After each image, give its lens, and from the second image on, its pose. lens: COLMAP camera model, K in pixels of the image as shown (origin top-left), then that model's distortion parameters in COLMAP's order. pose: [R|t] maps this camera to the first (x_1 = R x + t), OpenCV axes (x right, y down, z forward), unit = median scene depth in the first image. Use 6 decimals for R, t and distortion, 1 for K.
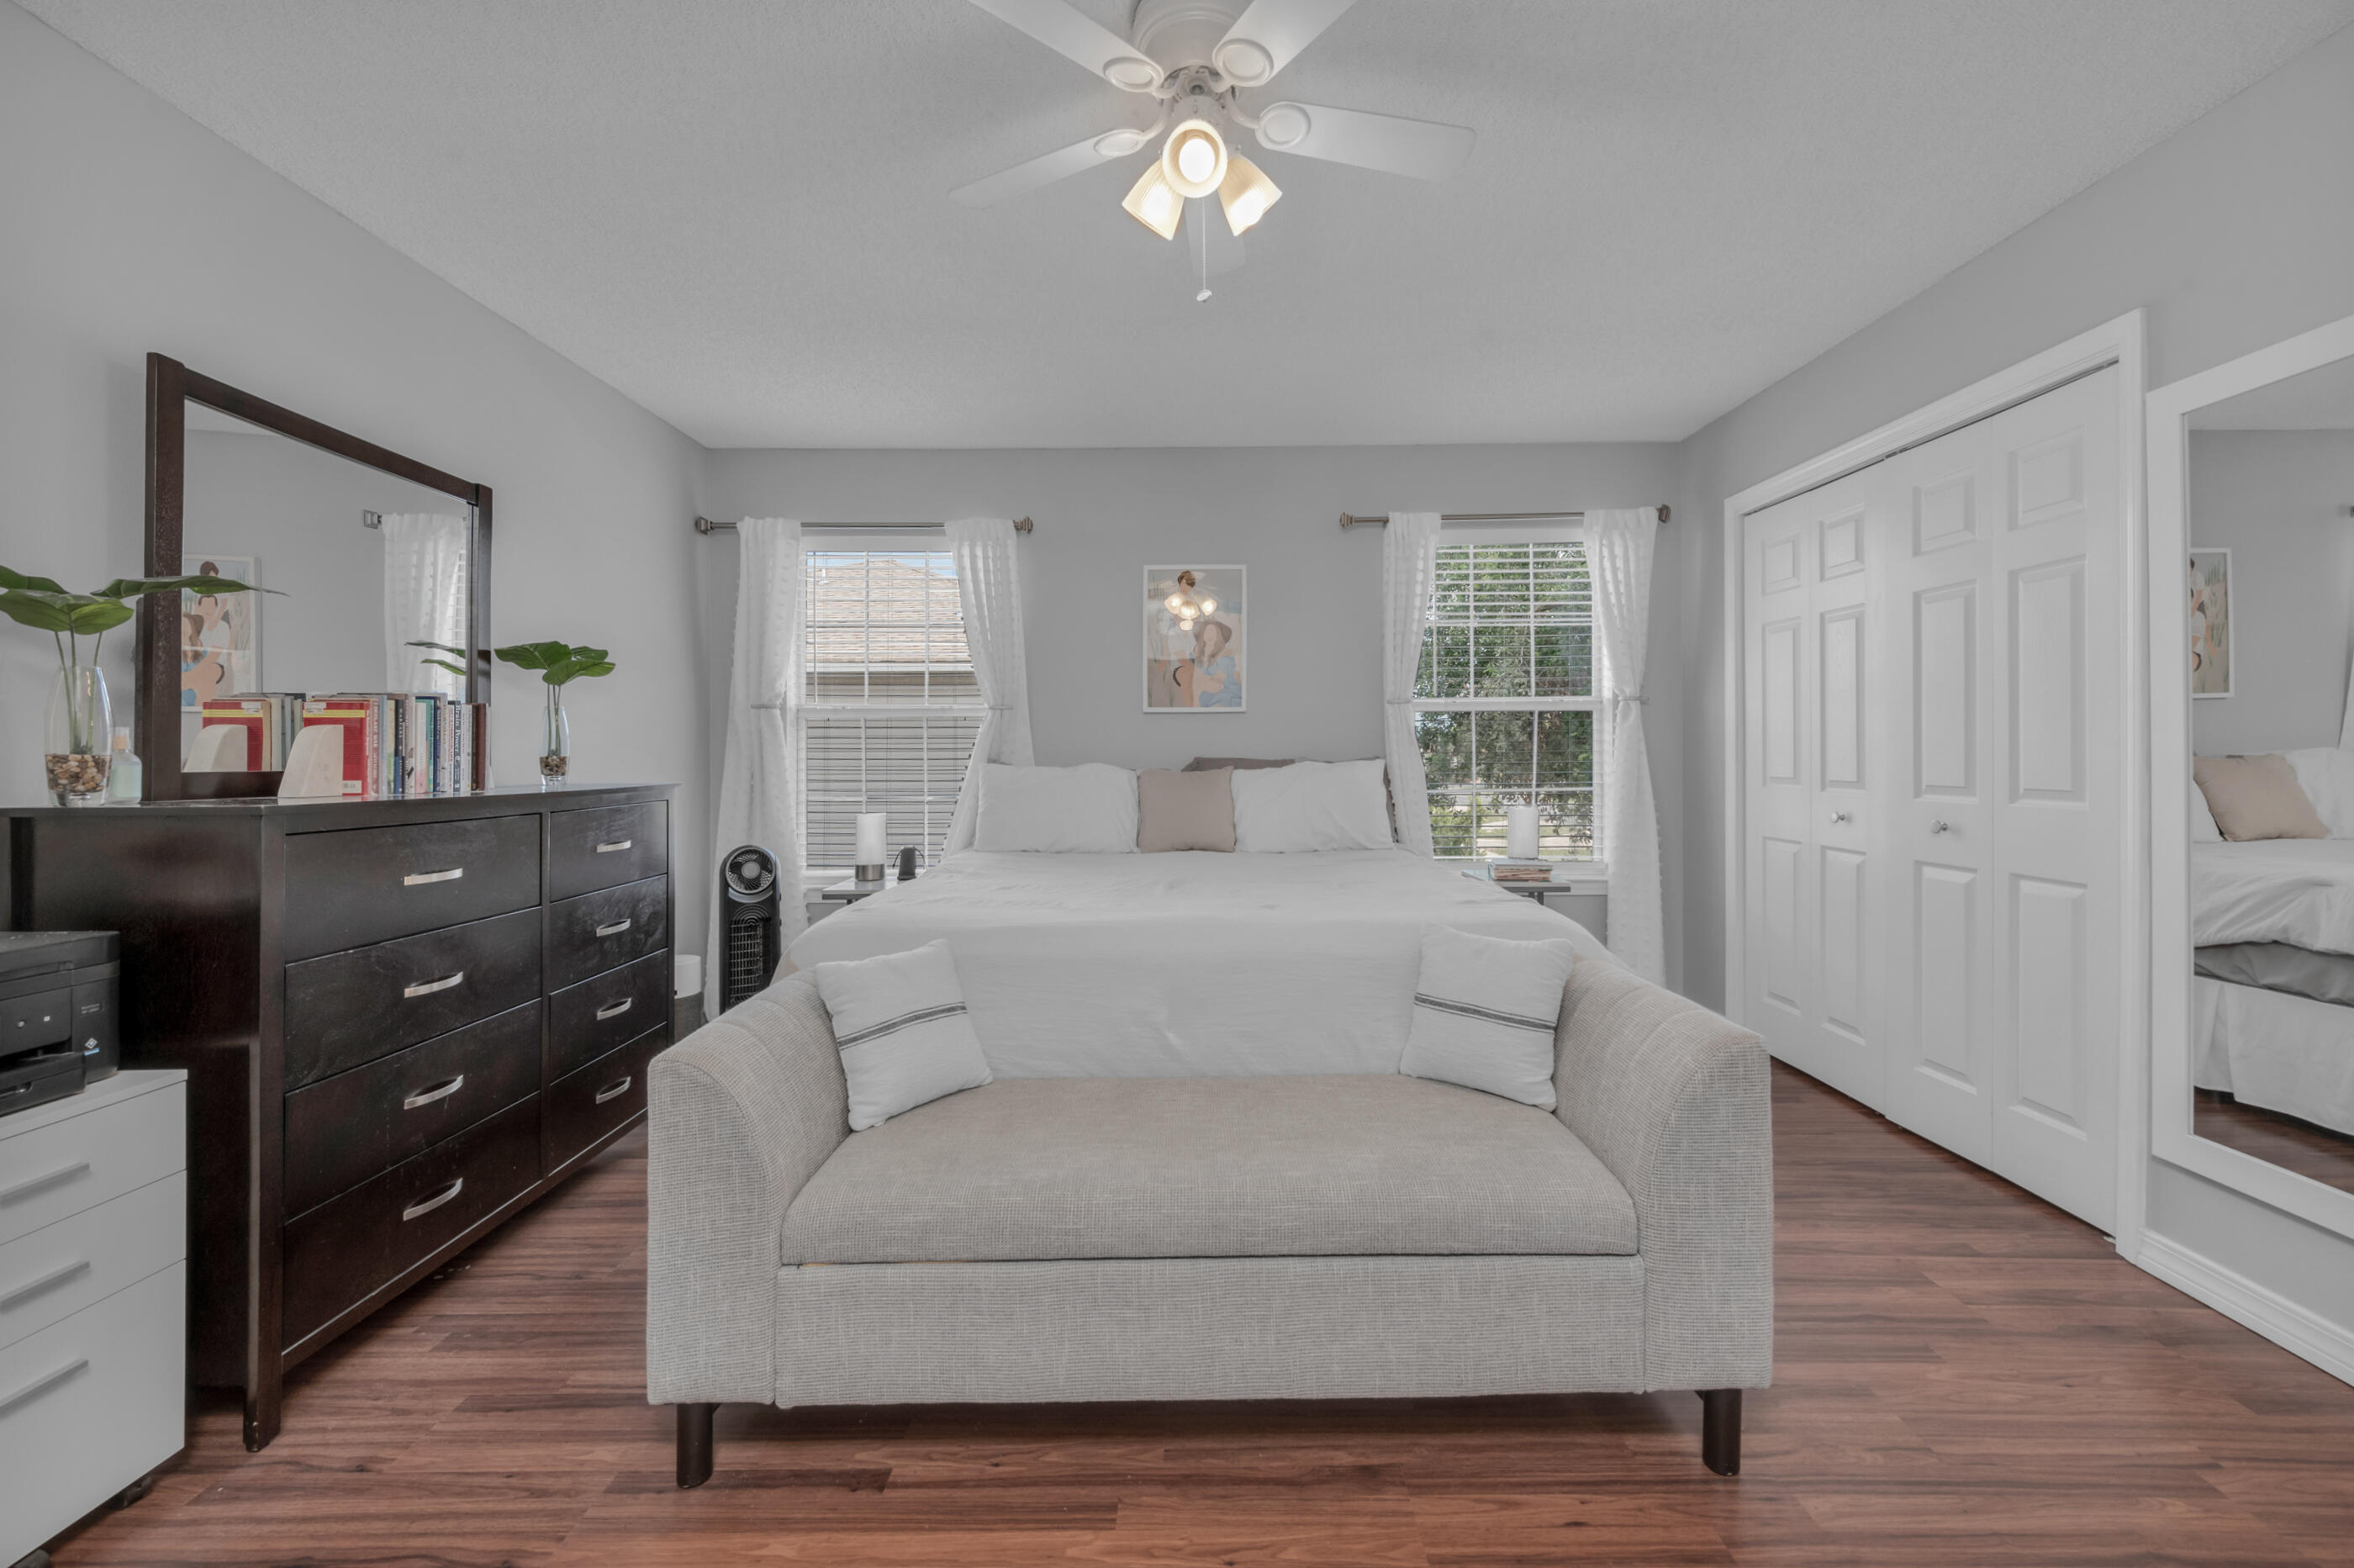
lens RADIAL K [[973.1, 0, 1193.2], [0, 973.1, 754.0], [0, 0, 1]] dist [0.017491, -0.005002]
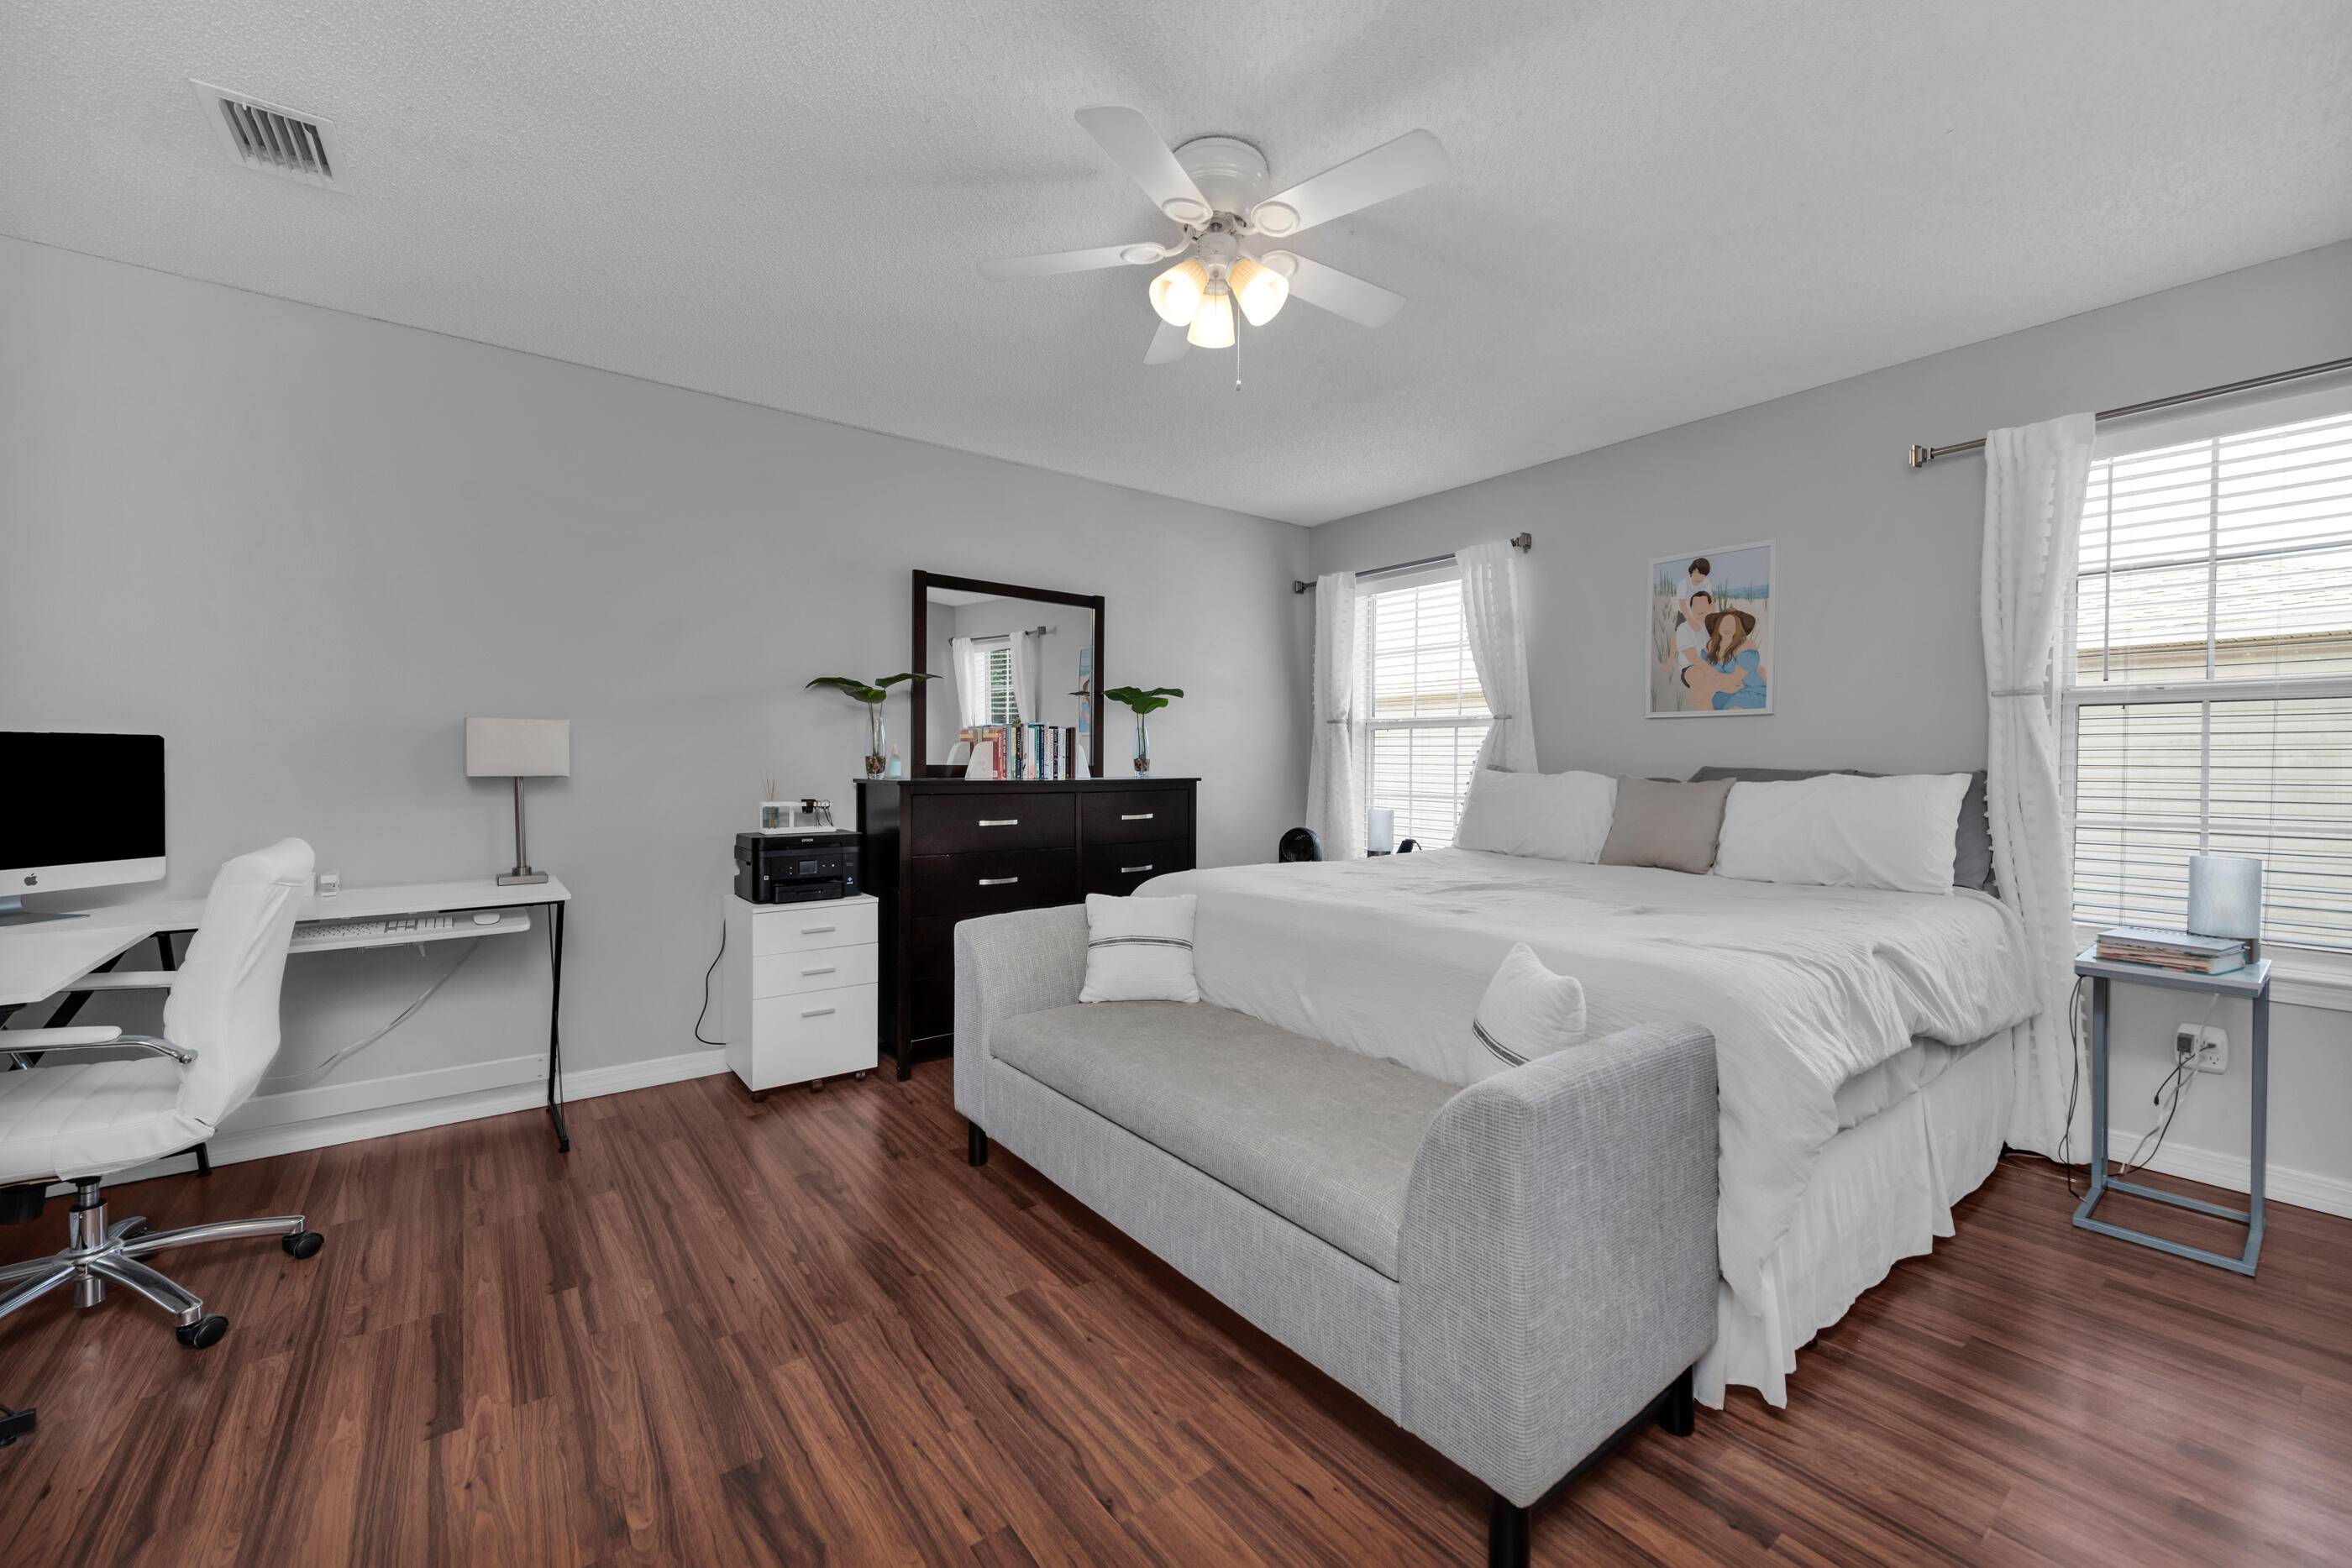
lens RADIAL K [[915.9, 0, 1174.3], [0, 915.9, 775.6], [0, 0, 1]] dist [0.025823, -0.003819]
pose [[0.610073, 0.023746, -0.791989, 0.686353], [-0.009338, 0.999697, 0.022780, -0.006038], [0.792290, -0.006502, 0.610110, 0.179966]]
